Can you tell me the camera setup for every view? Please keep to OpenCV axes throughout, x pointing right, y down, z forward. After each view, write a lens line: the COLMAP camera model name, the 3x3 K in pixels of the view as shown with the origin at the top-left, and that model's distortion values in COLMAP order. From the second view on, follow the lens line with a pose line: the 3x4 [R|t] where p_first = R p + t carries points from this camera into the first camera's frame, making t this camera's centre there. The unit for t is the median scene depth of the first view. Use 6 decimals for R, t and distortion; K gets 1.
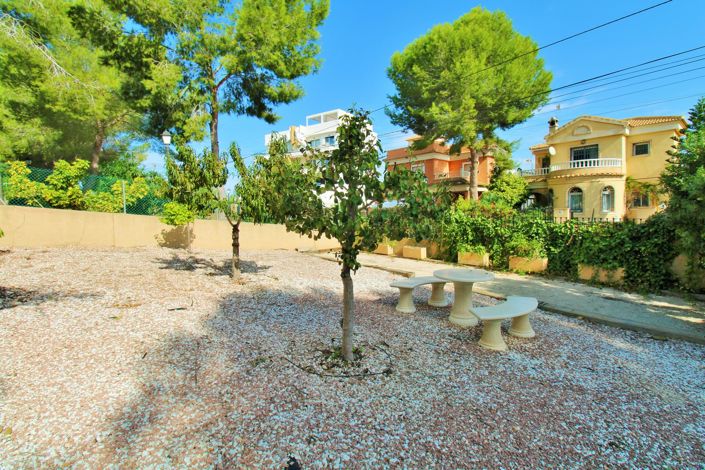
lens RADIAL K [[329.0, 0, 351.4], [0, 329.0, 229.6], [0, 0, 1]] dist [0.000739, -0.012501]
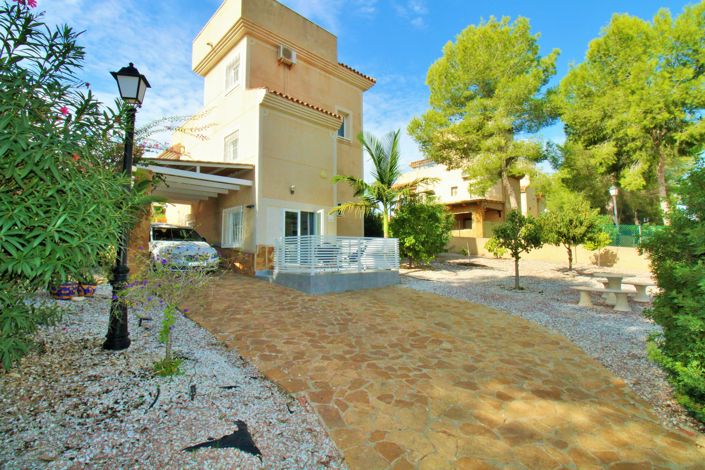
lens RADIAL K [[329.0, 0, 351.4], [0, 329.0, 229.6], [0, 0, 1]] dist [0.000739, -0.012501]
pose [[0.040835, -0.057926, -0.997485, 0.704863], [-0.046196, 0.997141, -0.059797, 0.024416], [0.998097, 0.048522, 0.038042, -0.155839]]
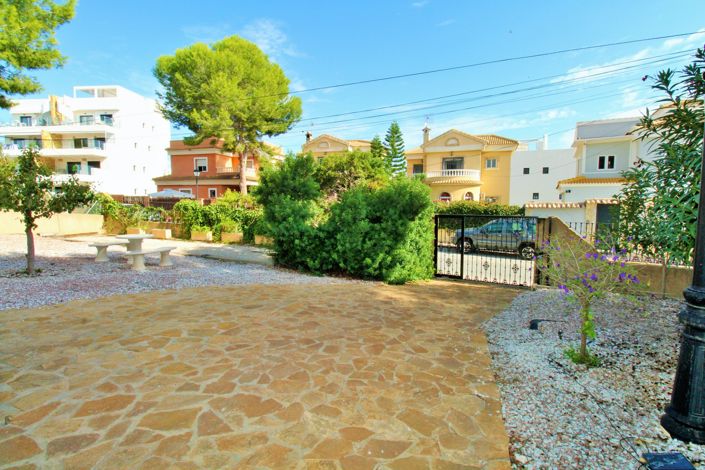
lens RADIAL K [[329.0, 0, 351.4], [0, 329.0, 229.6], [0, 0, 1]] dist [0.000739, -0.012501]
pose [[0.857579, -0.015837, 0.514108, 0.155809], [0.001440, 0.999596, 0.028390, 0.018880], [-0.514350, -0.023607, 0.857256, -0.405226]]
